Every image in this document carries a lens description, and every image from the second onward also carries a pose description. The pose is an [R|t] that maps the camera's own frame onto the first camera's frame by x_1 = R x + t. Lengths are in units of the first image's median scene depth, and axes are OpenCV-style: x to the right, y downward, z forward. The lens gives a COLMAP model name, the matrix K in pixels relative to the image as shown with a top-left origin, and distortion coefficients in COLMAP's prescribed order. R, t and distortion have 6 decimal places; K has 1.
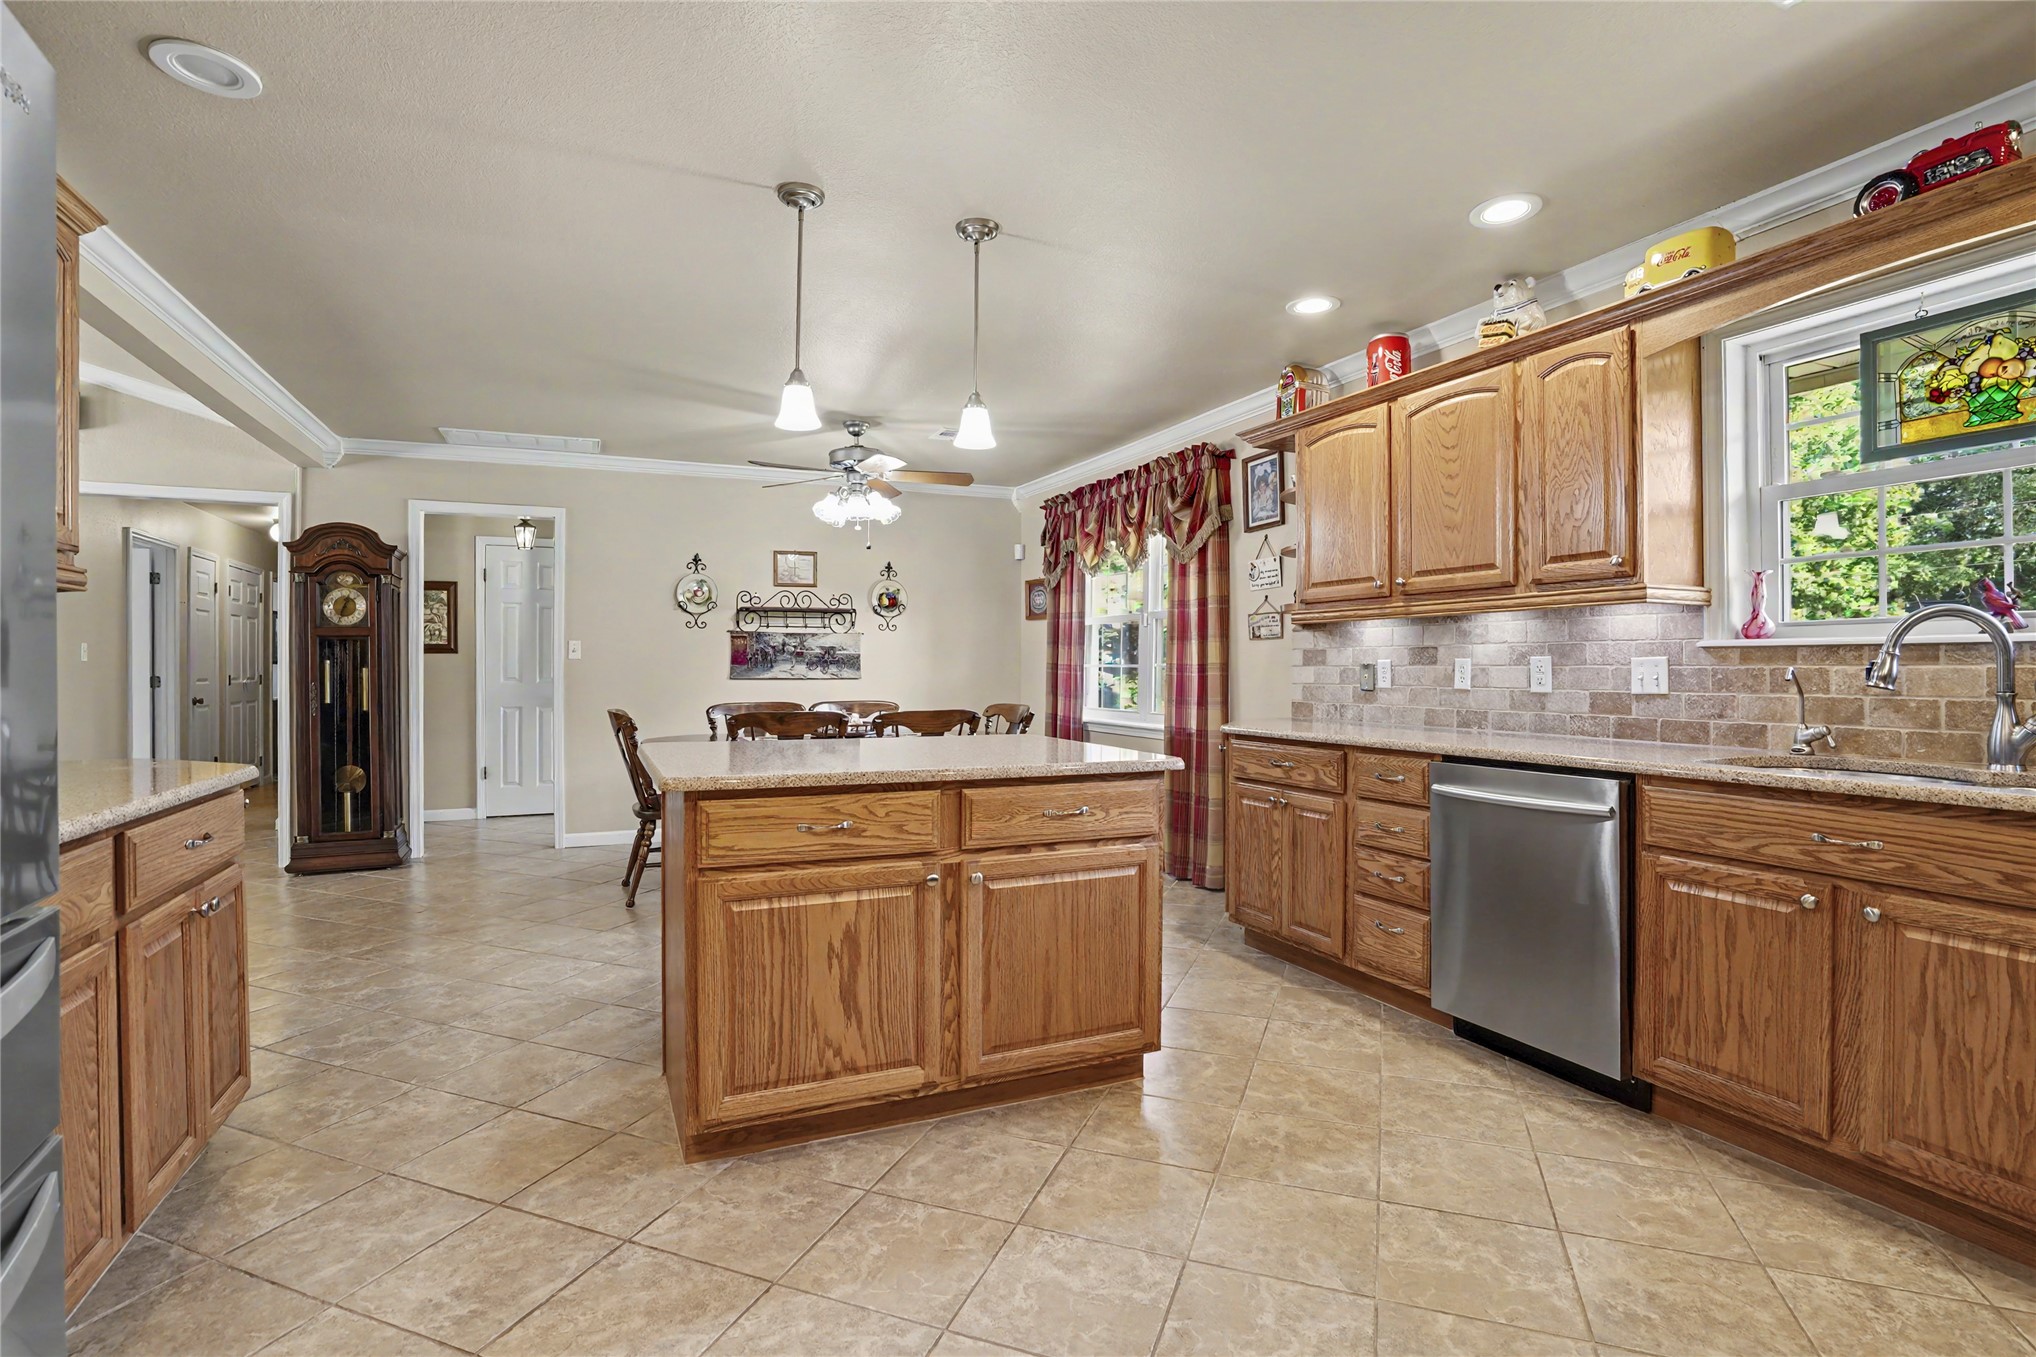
lens RADIAL K [[967.7, 0, 1017.9], [0, 967.7, 667.7], [0, 0, 1]] dist [-0.063231, 0.024322]
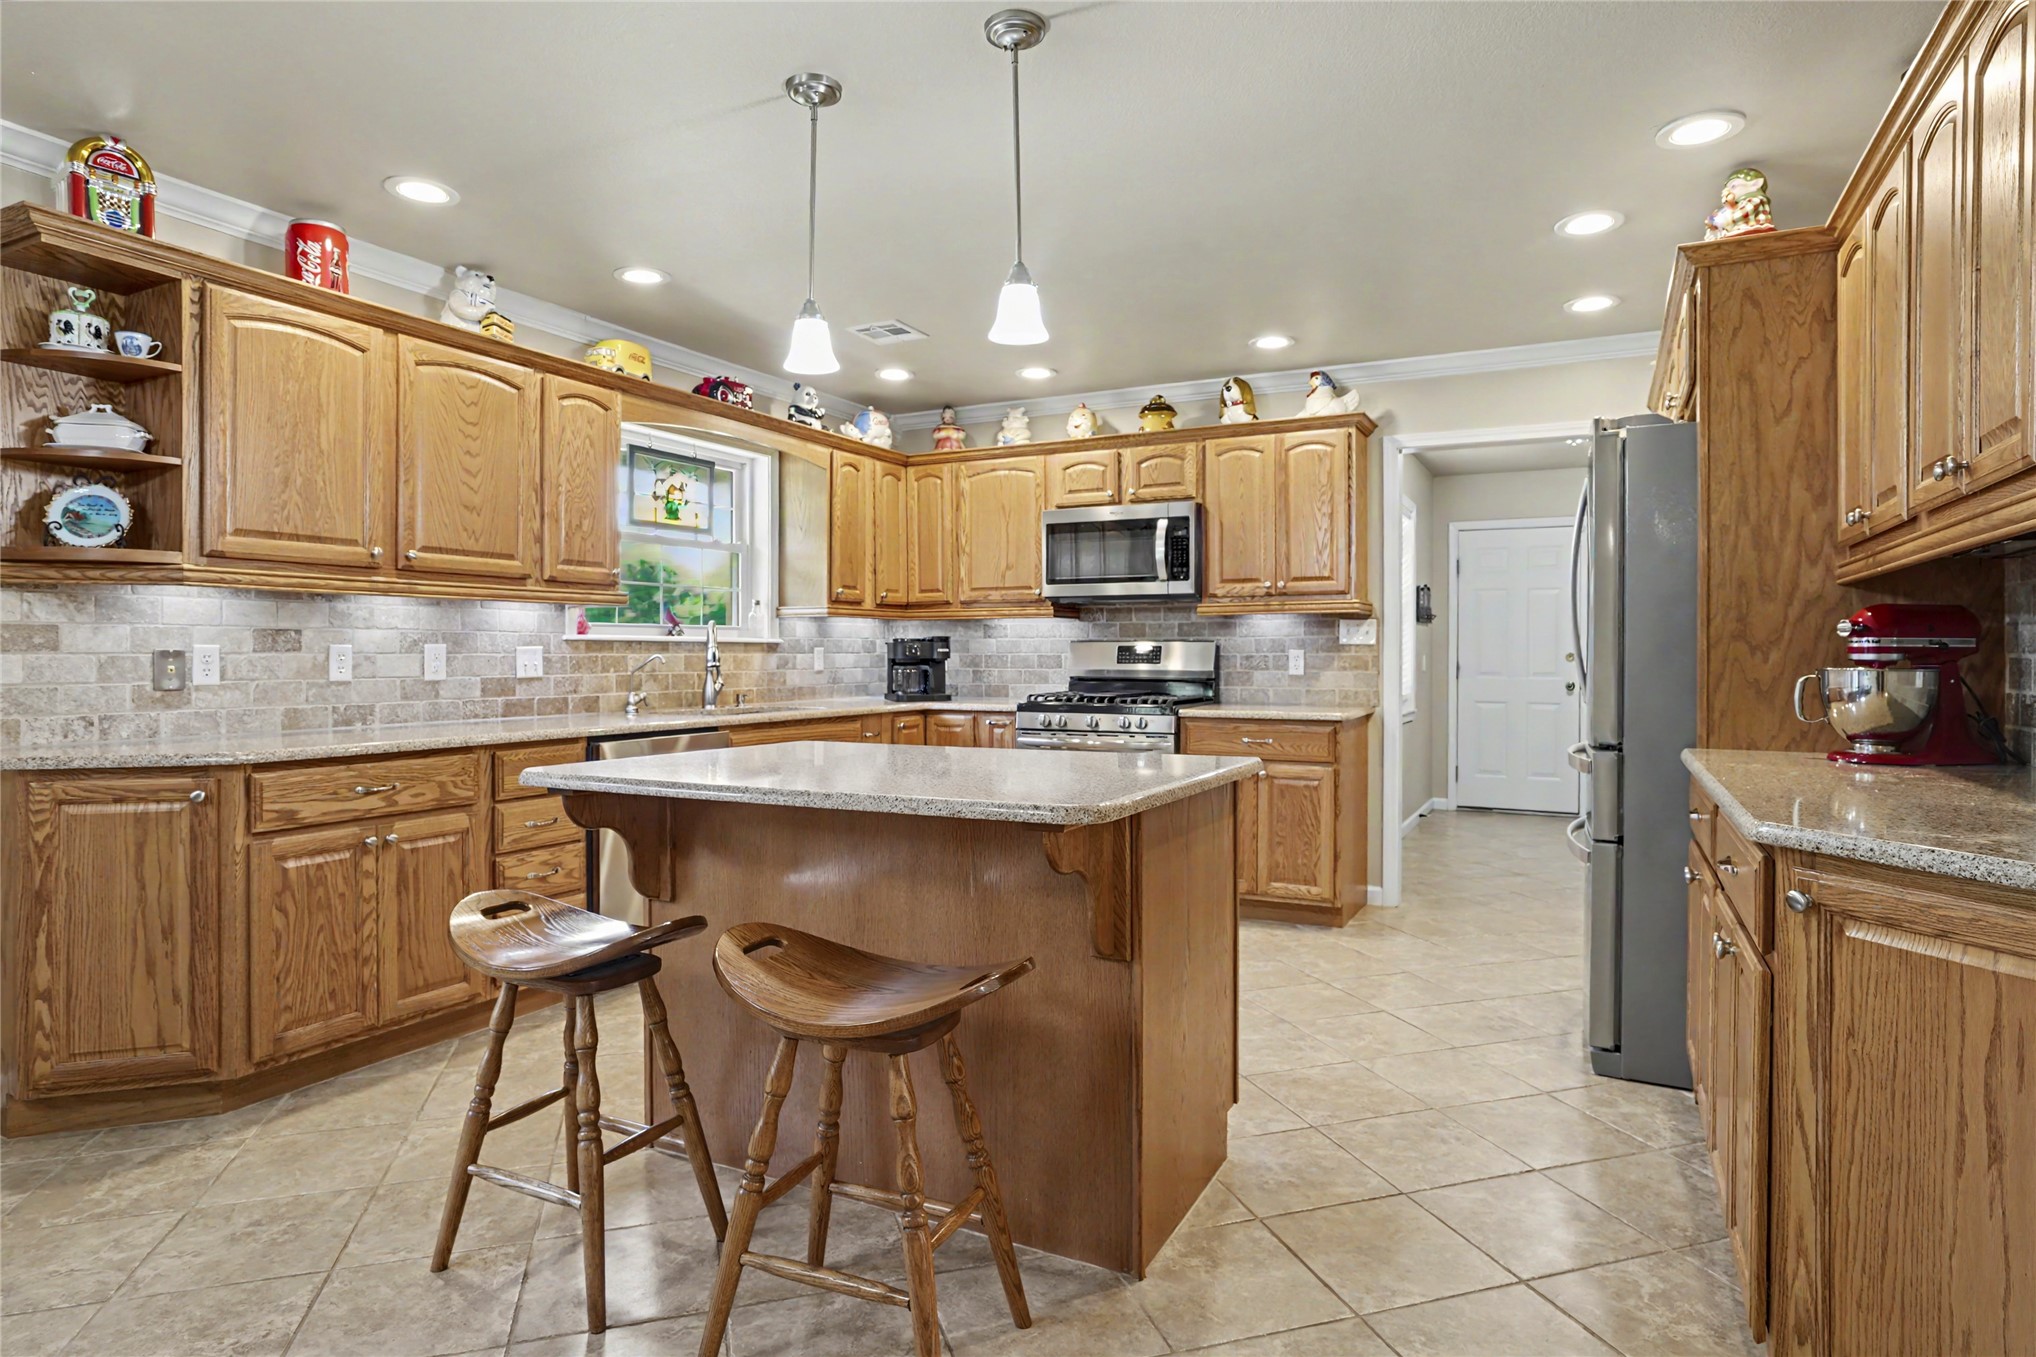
lens RADIAL K [[1120.5, 0, 1020.0], [0, 1120.5, 658.7], [0, 0, 1]] dist [-0.052116, 0.037388]
pose [[-0.619496, -0.003328, 0.784993, -0.827574], [-0.000164, 0.999992, 0.004110, -0.001627], [-0.785000, 0.002417, -0.619491, 1.386842]]
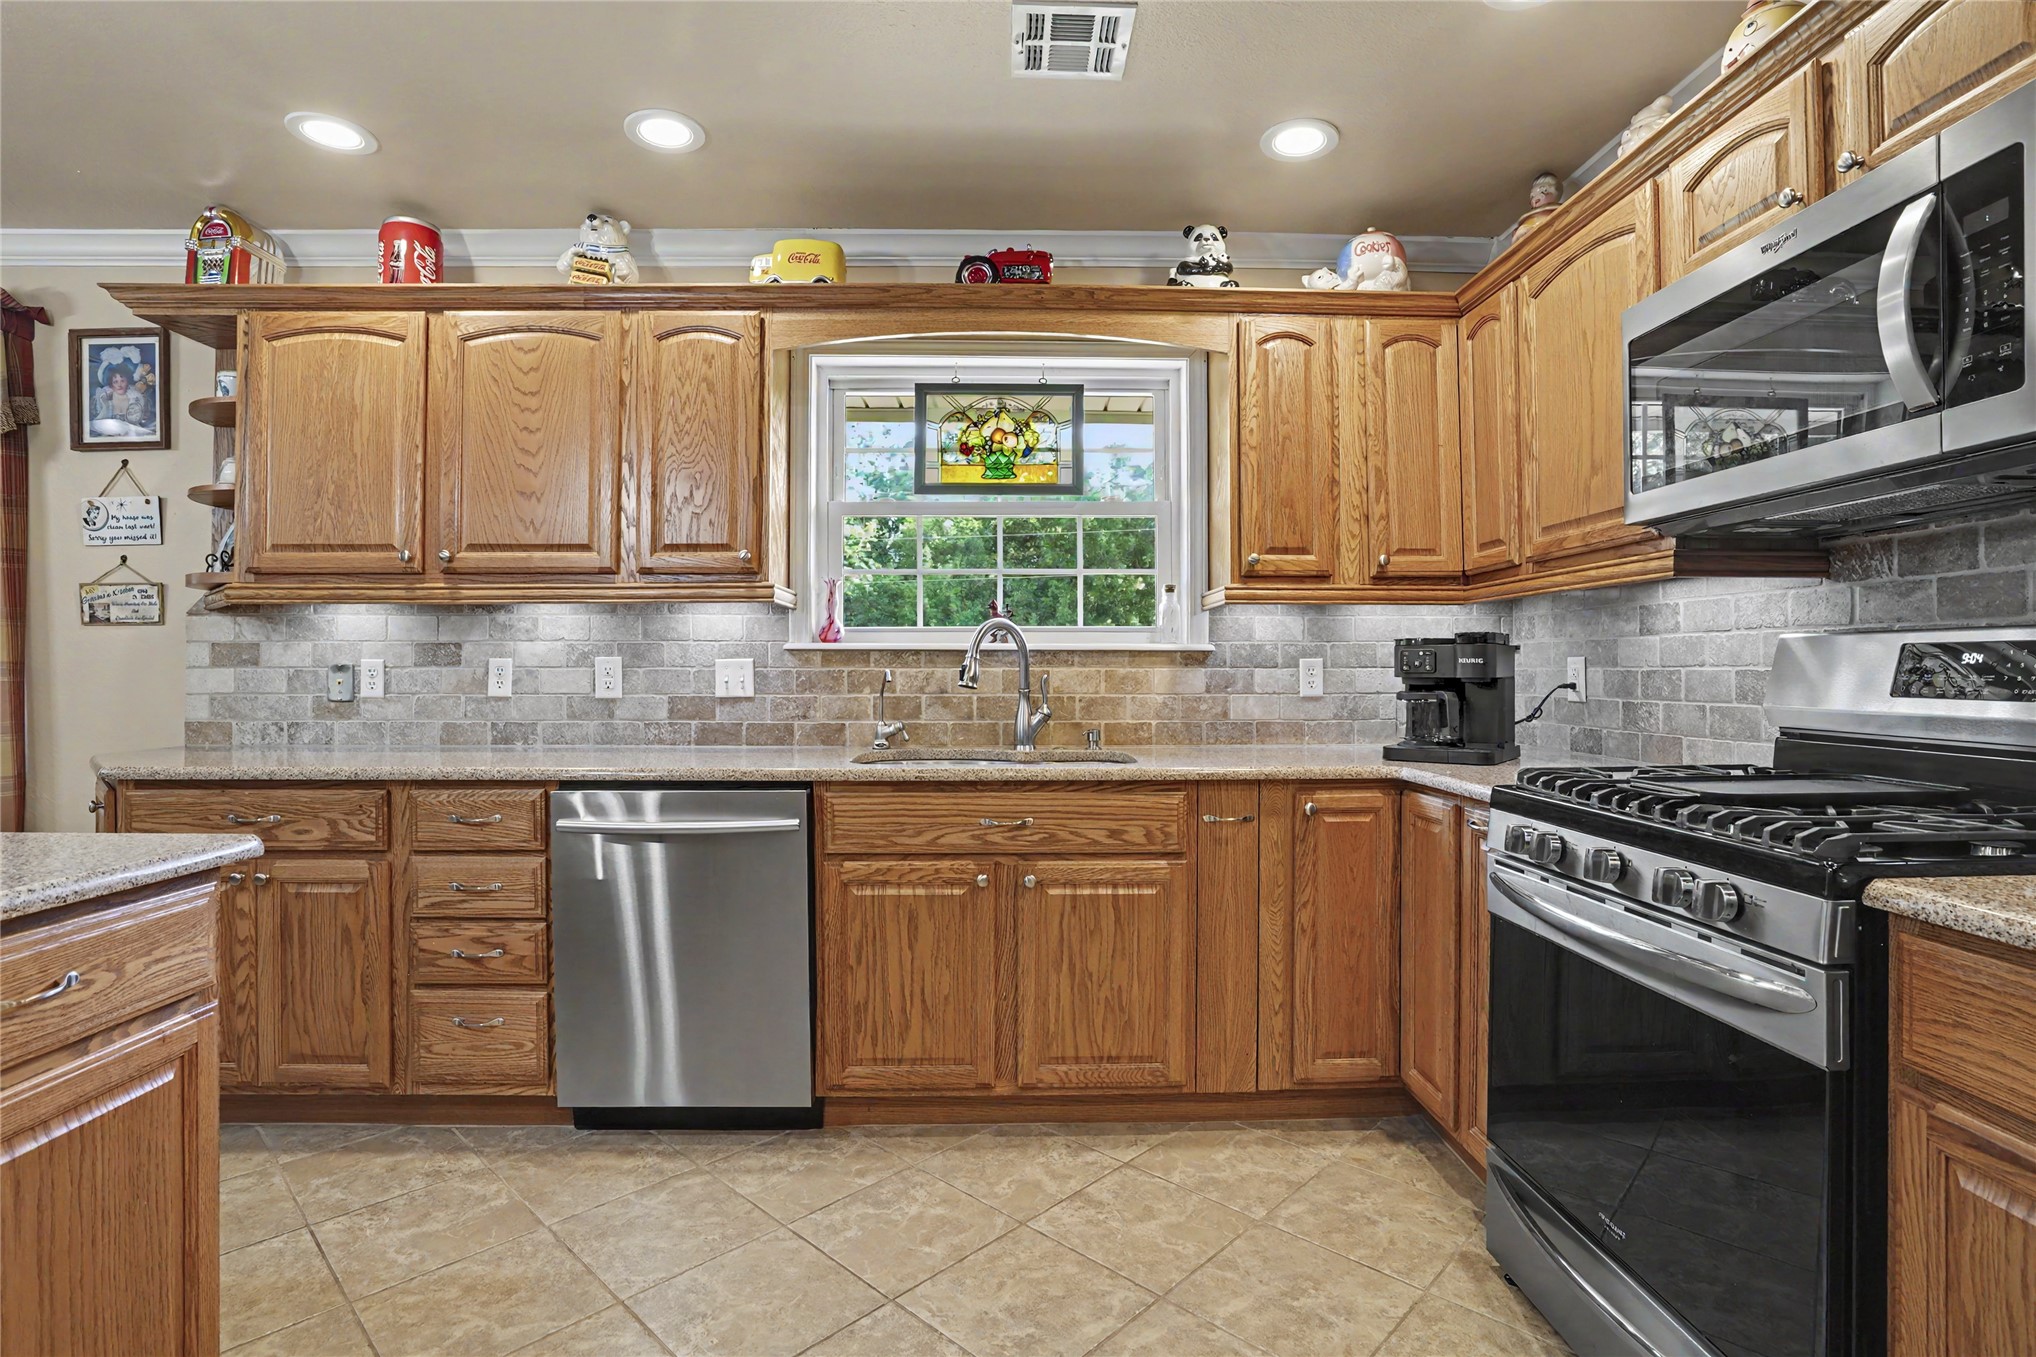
lens RADIAL K [[985.6, 0, 1017.3], [0, 985.6, 663.9], [0, 0, 1]] dist [-0.060652, 0.026407]
pose [[0.386671, 0.004623, 0.922206, -0.147036], [-0.000369, 0.999988, -0.004858, -0.001374], [-0.922217, 0.001538, 0.386668, 0.344577]]
